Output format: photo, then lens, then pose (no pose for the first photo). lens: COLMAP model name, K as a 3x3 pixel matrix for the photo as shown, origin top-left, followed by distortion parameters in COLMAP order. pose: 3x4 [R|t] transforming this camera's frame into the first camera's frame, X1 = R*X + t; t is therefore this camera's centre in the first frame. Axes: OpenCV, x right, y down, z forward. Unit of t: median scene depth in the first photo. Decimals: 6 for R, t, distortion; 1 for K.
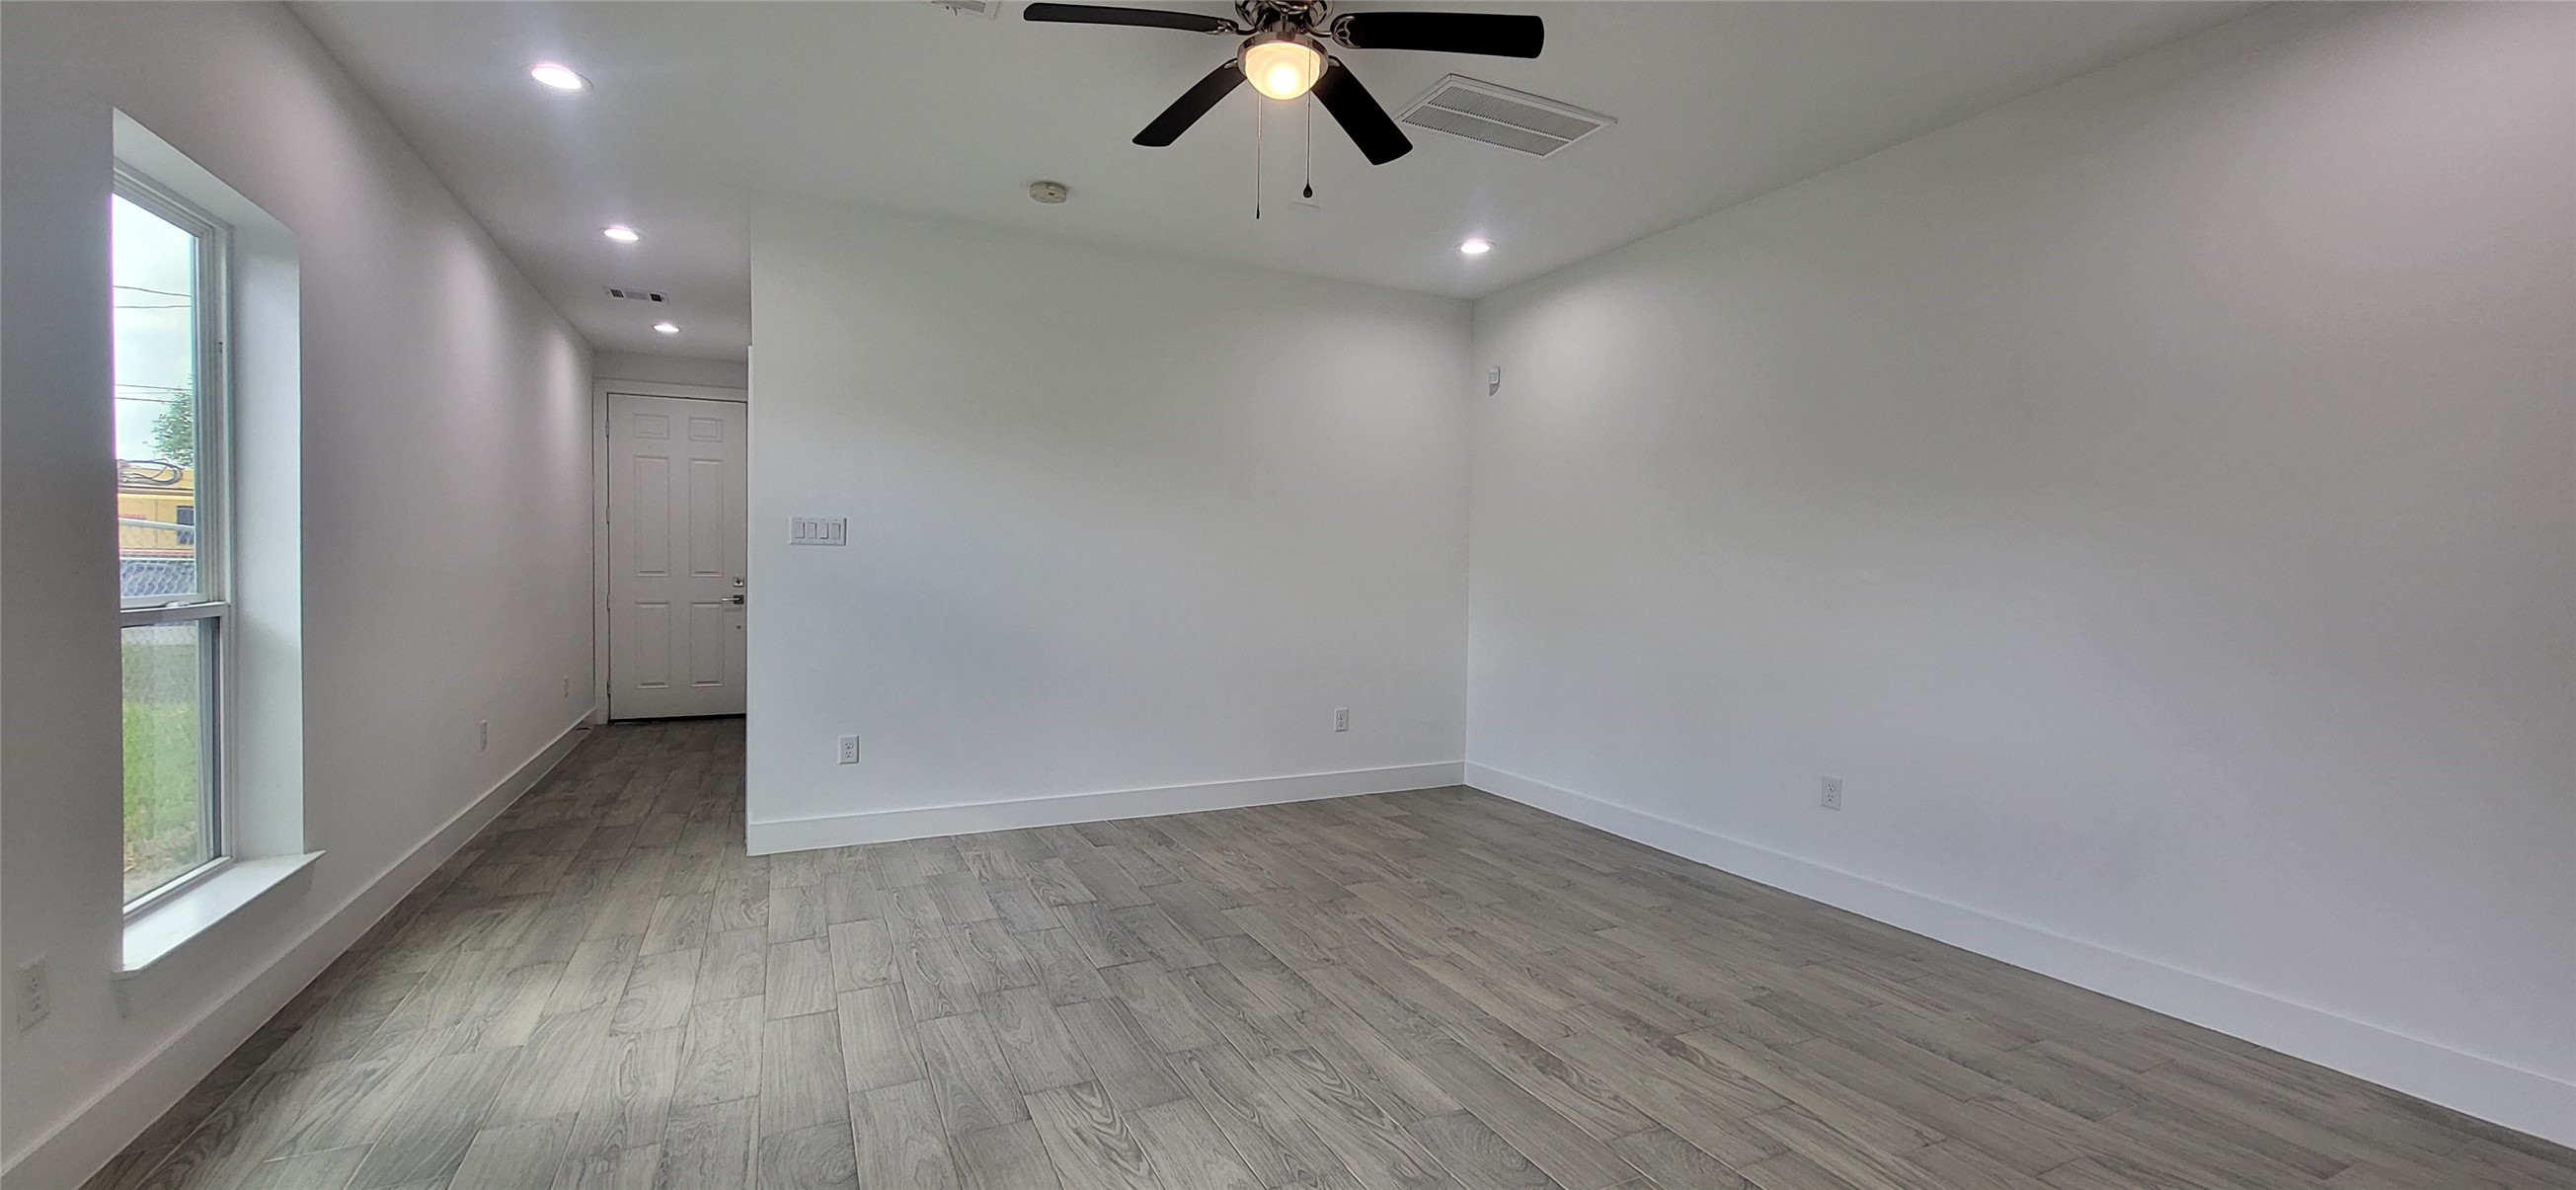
lens RADIAL K [[1012.7, 0, 1275.7], [0, 1012.7, 586.0], [0, 0, 1]] dist [-0.002274, -0.000545]
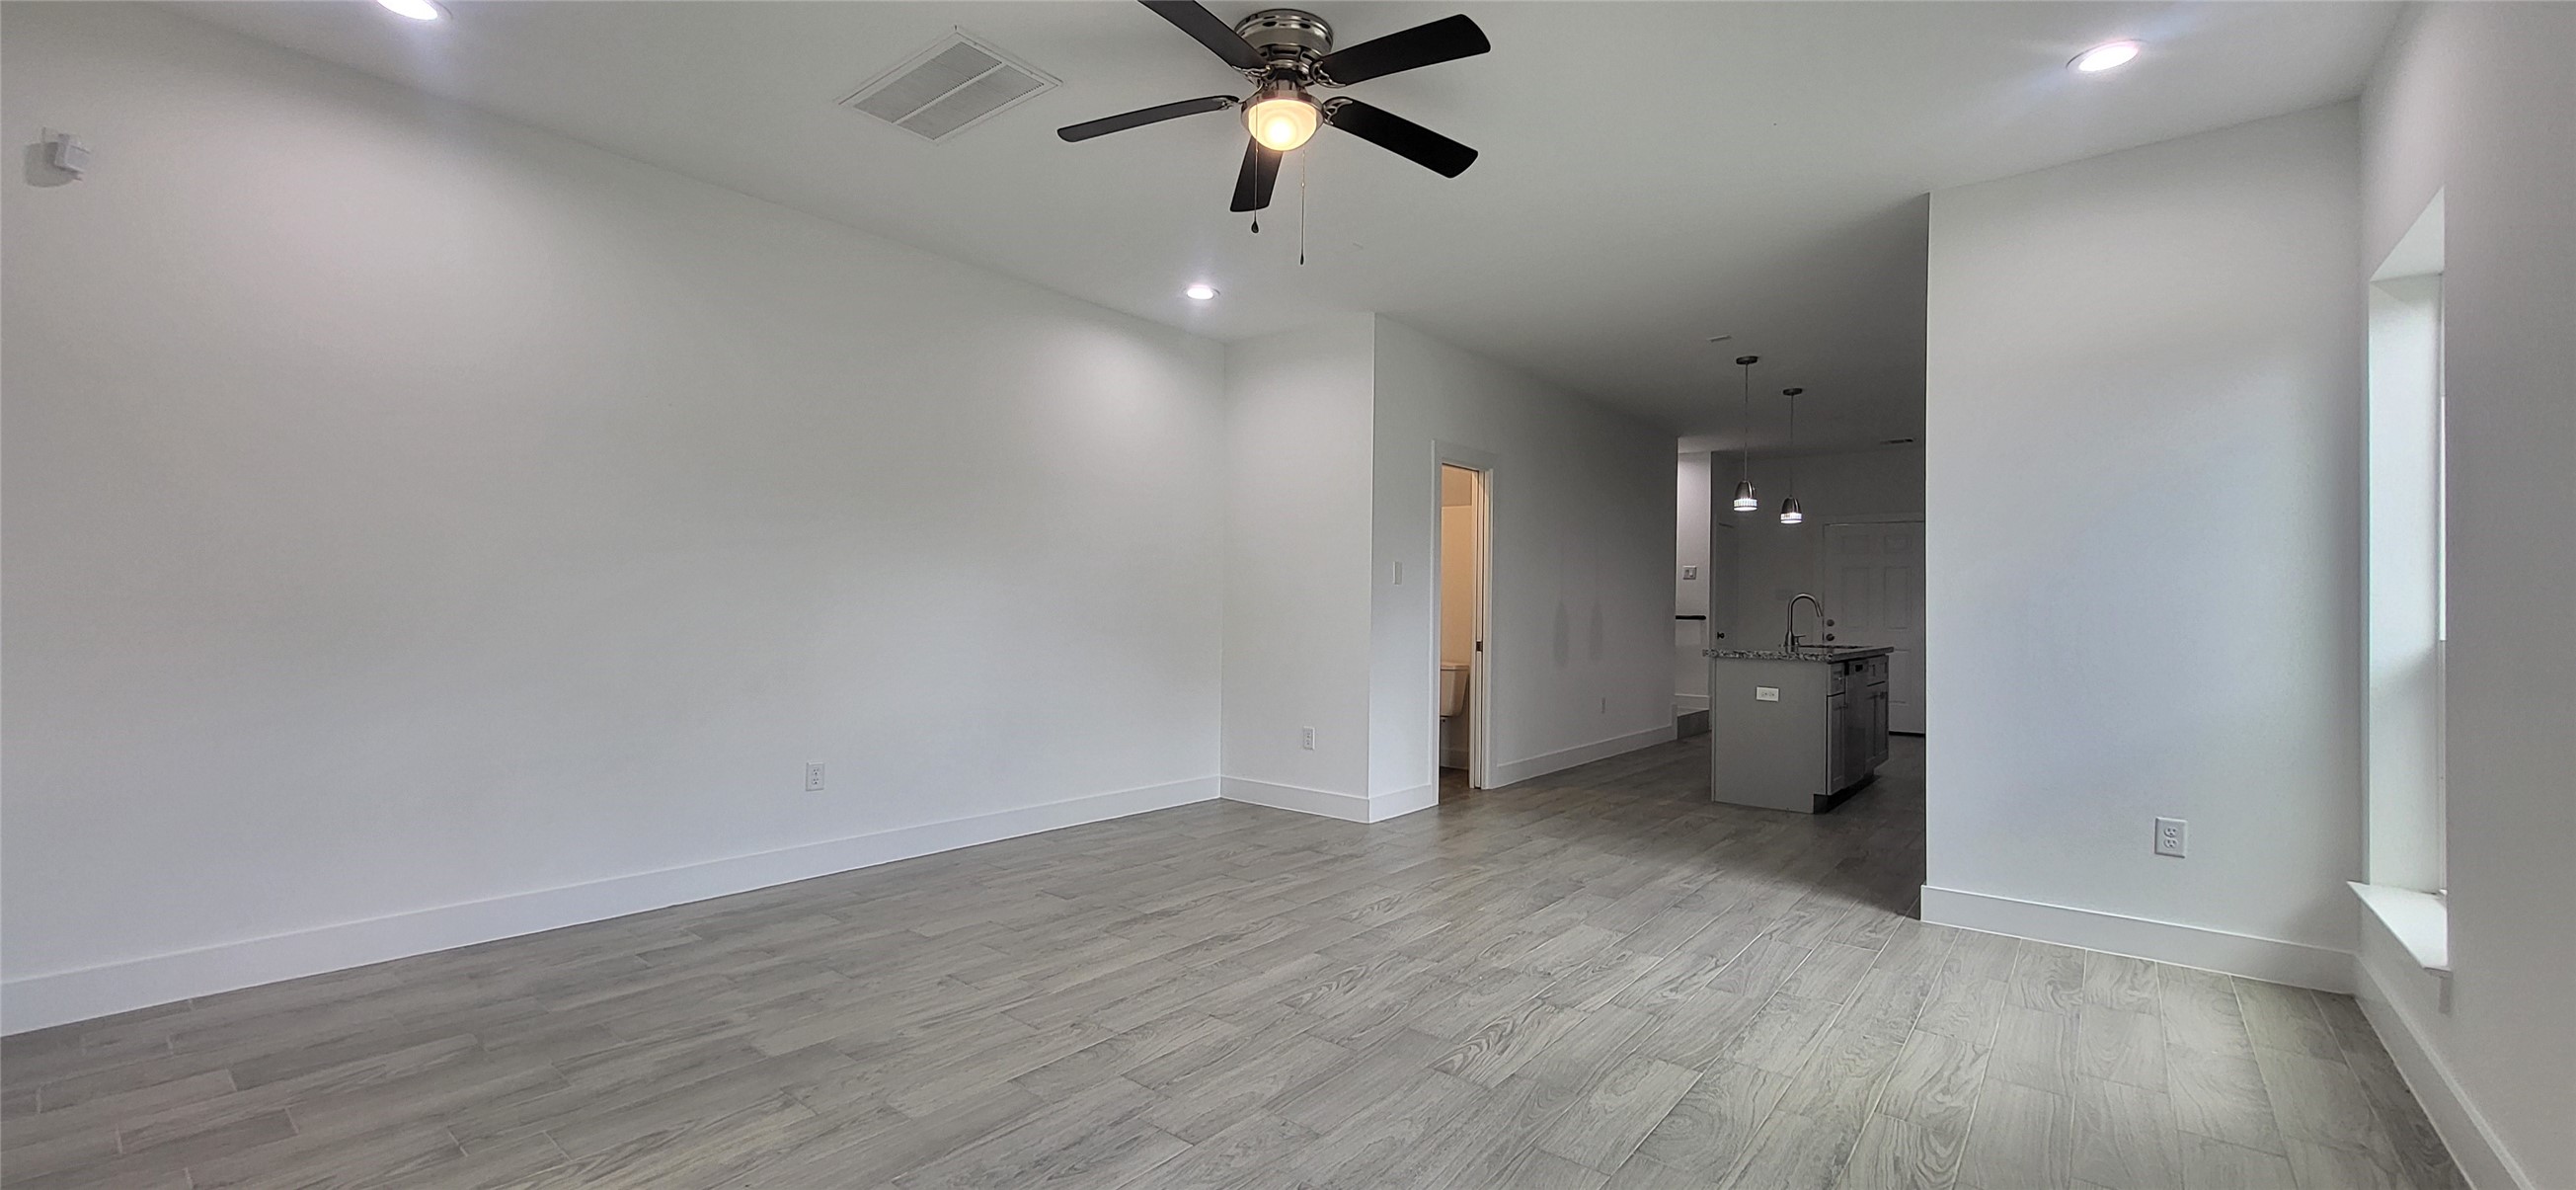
lens RADIAL K [[1012.7, 0, 1275.7], [0, 1012.7, 586.0], [0, 0, 1]] dist [-0.002274, -0.000545]
pose [[-0.413265, -0.002048, 0.910608, -0.819161], [-0.004489, 0.999990, 0.000212, -0.010240], [-0.910600, -0.004000, -0.413270, 1.210718]]
